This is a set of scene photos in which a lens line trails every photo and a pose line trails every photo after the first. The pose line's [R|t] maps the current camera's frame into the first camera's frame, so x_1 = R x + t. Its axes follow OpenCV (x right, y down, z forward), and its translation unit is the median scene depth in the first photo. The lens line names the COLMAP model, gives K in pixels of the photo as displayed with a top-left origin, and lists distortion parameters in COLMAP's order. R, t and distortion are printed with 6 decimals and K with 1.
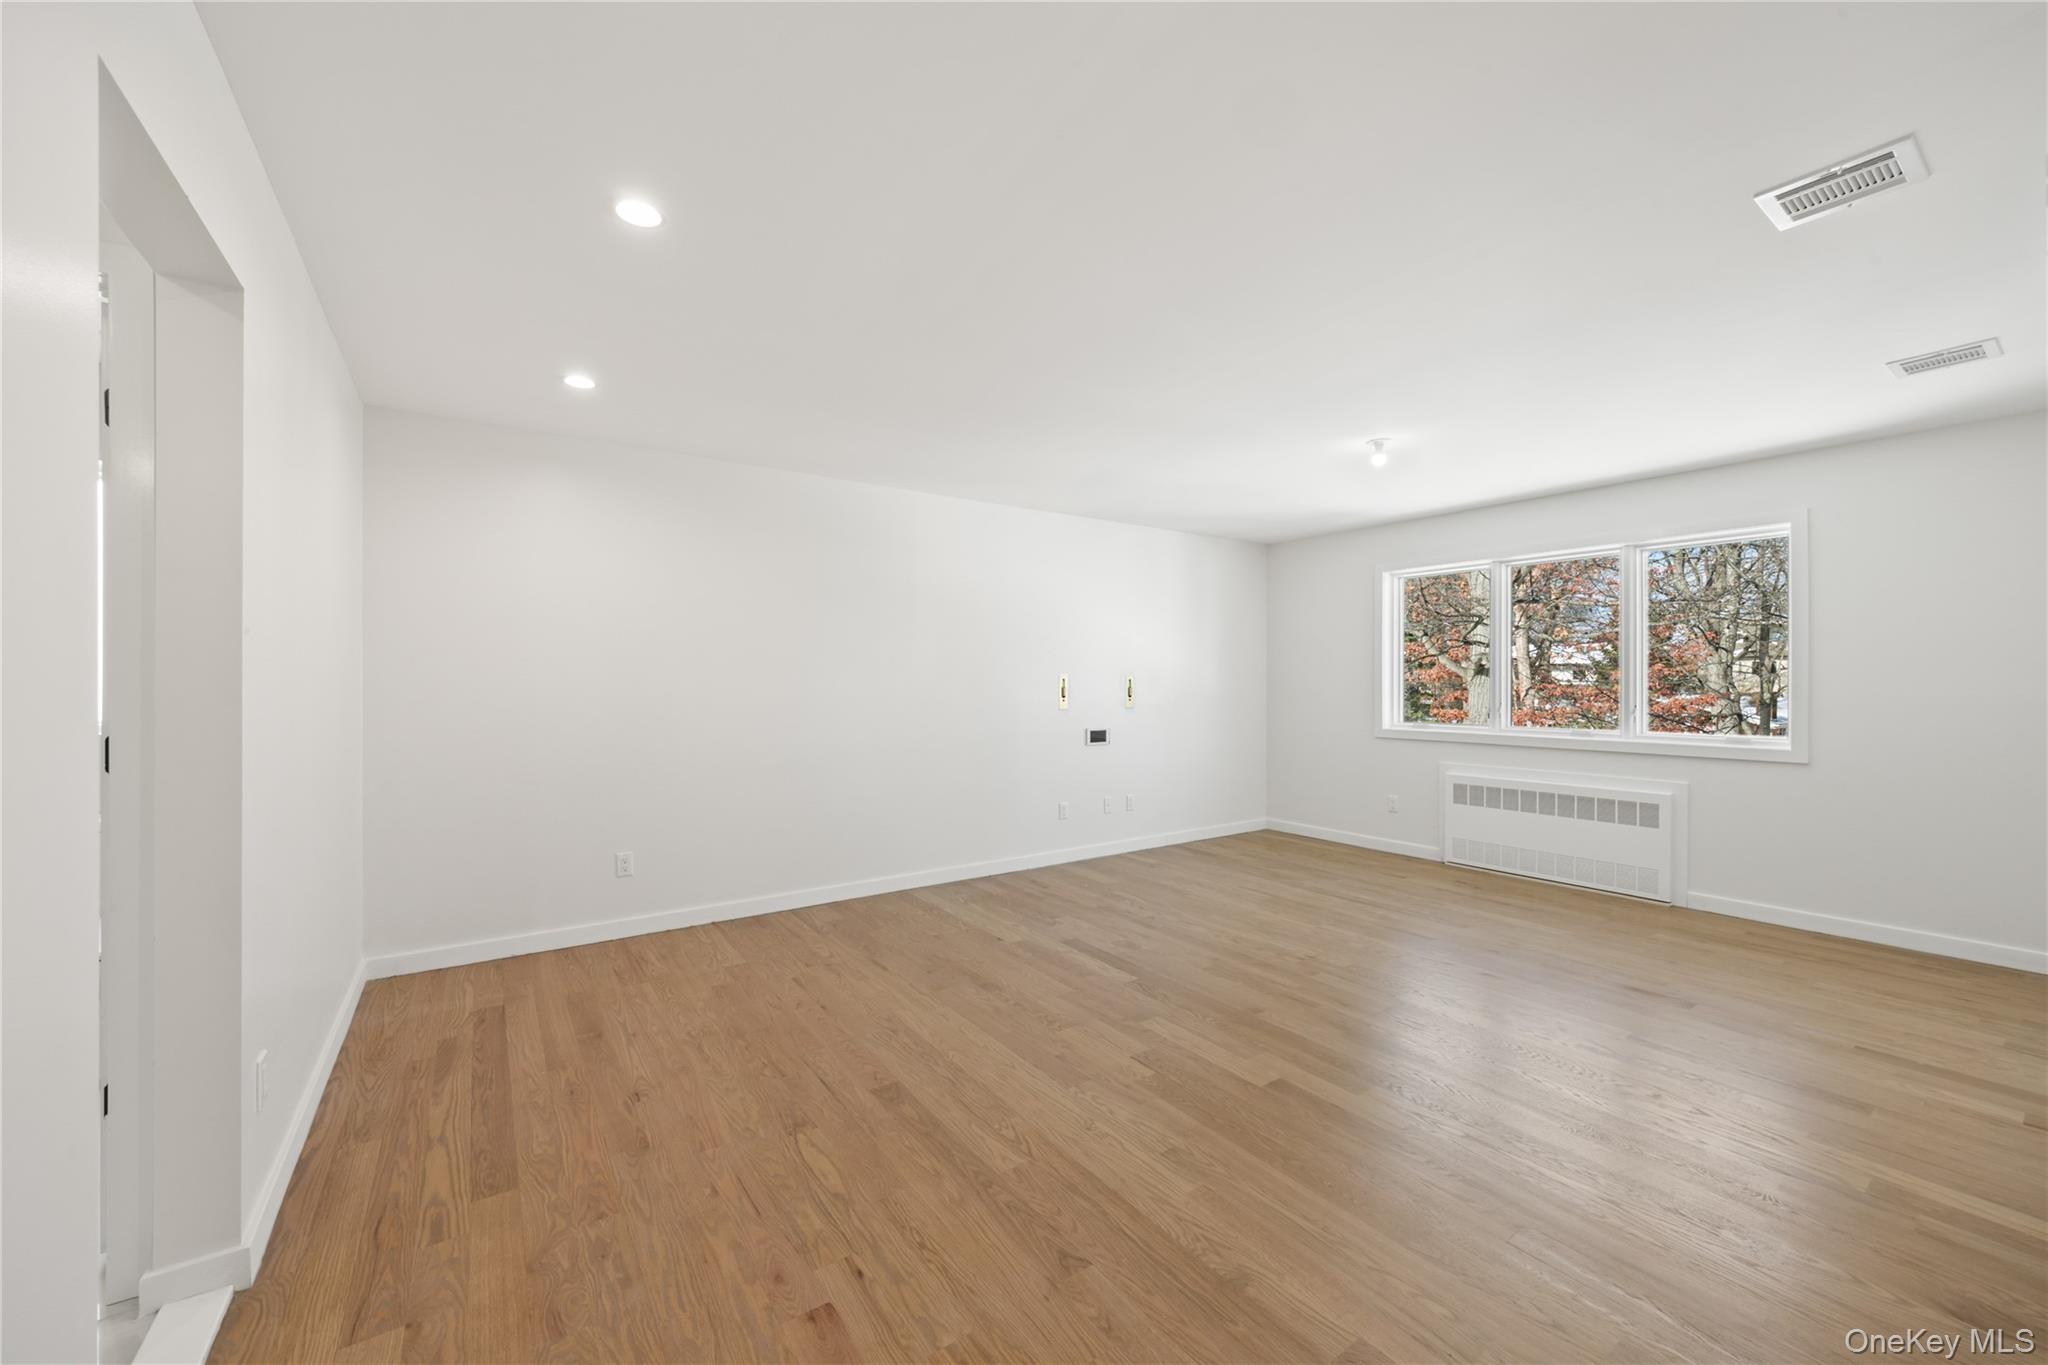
lens RADIAL K [[777.1, 0, 1021.0], [0, 777.1, 682.8], [0, 0, 1]] dist [0.000099, 0.000302]
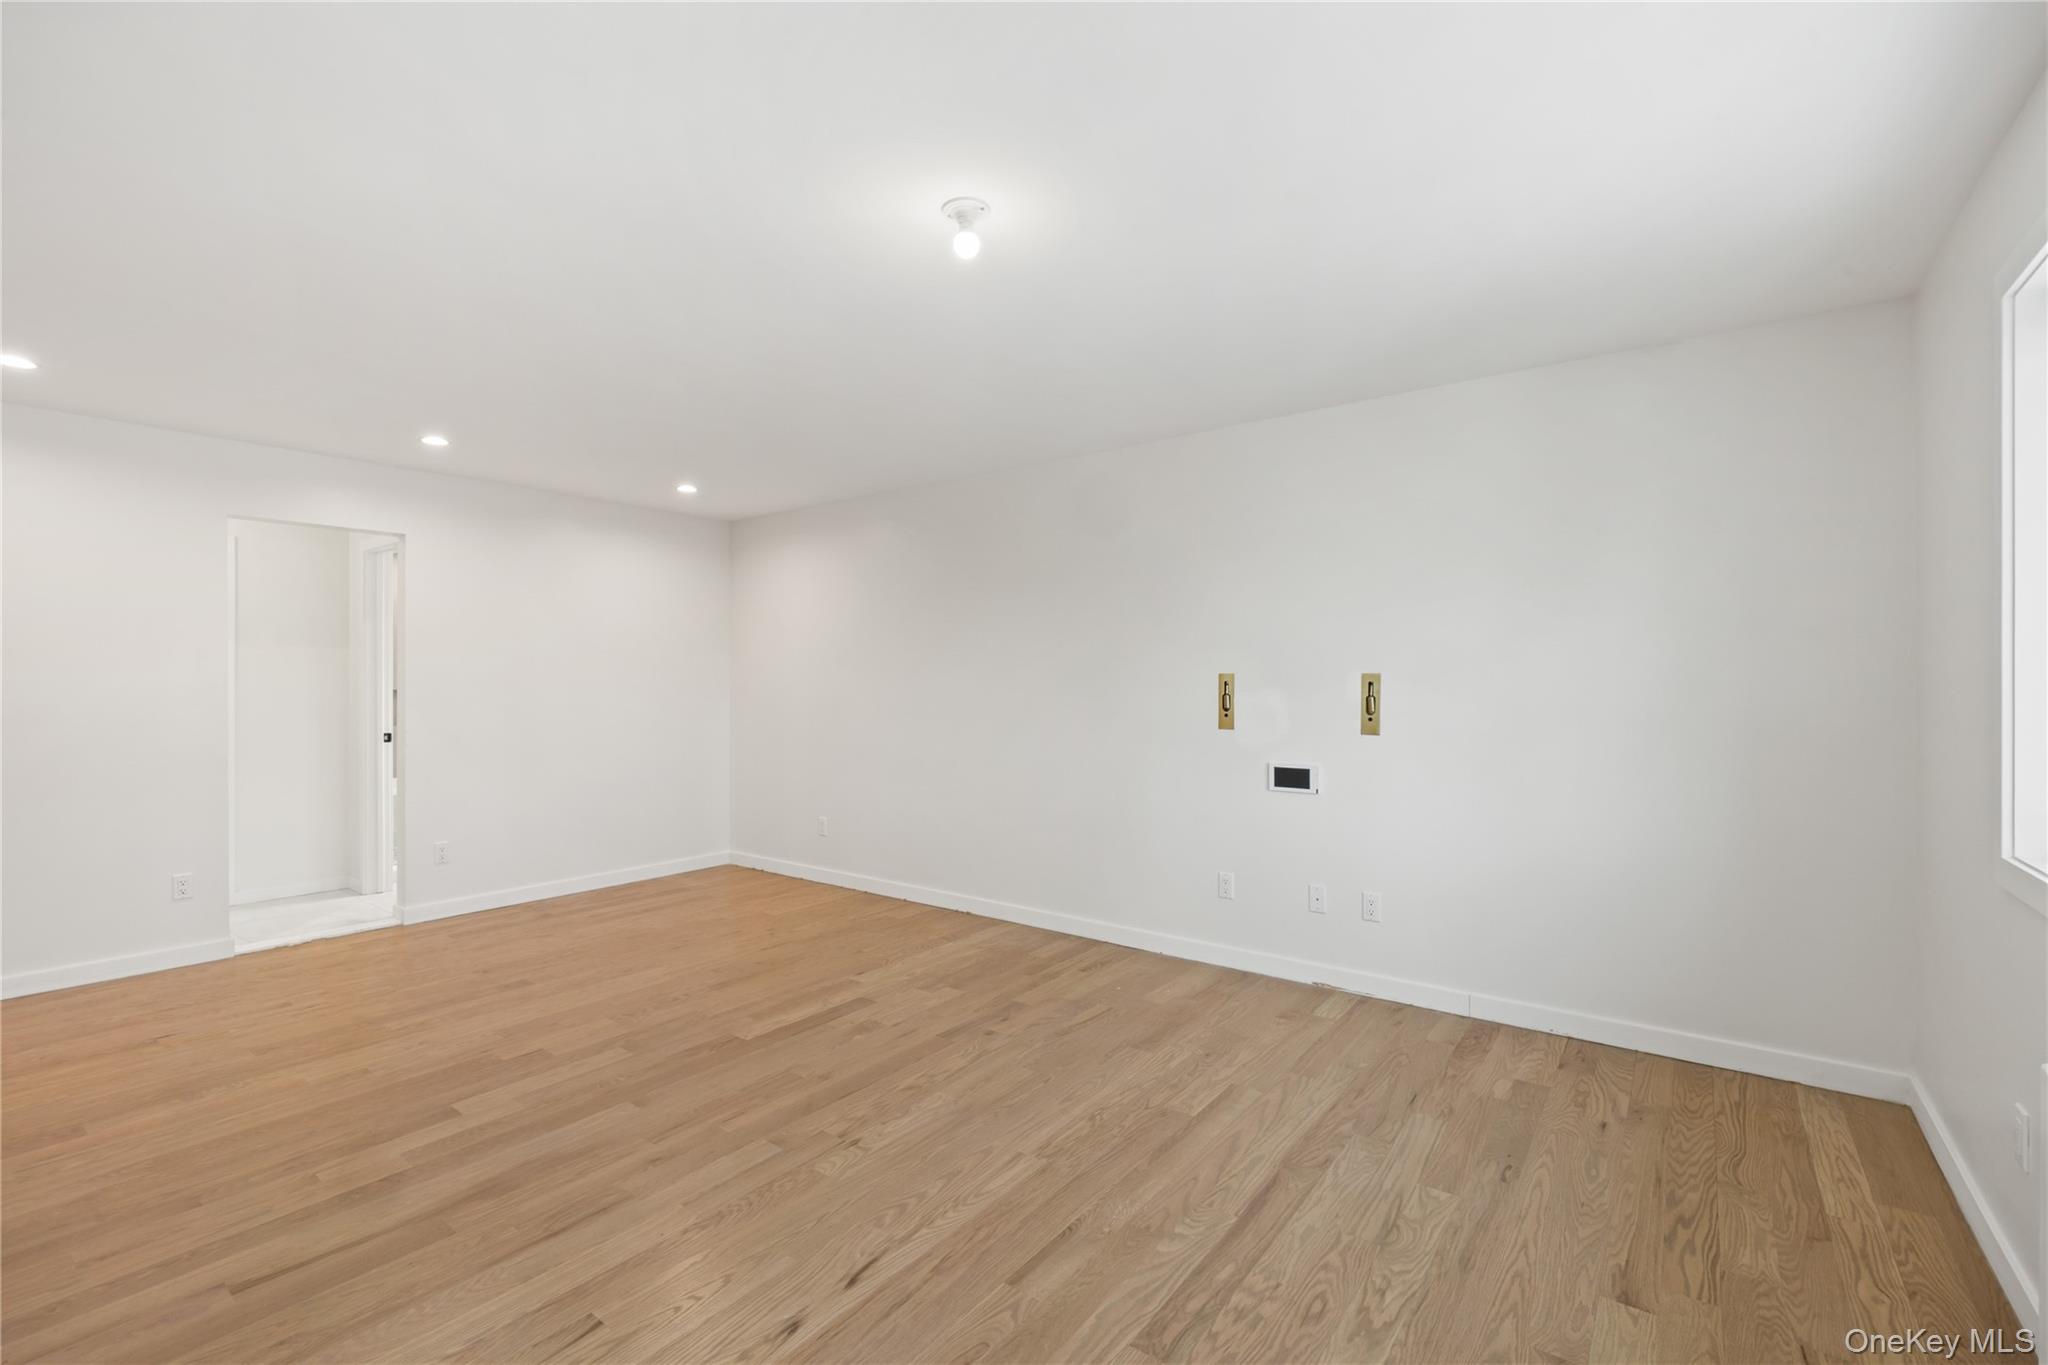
lens RADIAL K [[897.8, 0, 1018.3], [0, 897.8, 684.8], [0, 0, 1]] dist [-0.003293, 0.000900]
pose [[0.288584, -0.004797, -0.957443, 1.038593], [0.004150, 0.999984, -0.003759, -0.001704], [0.957446, -0.002888, 0.288599, 0.884948]]
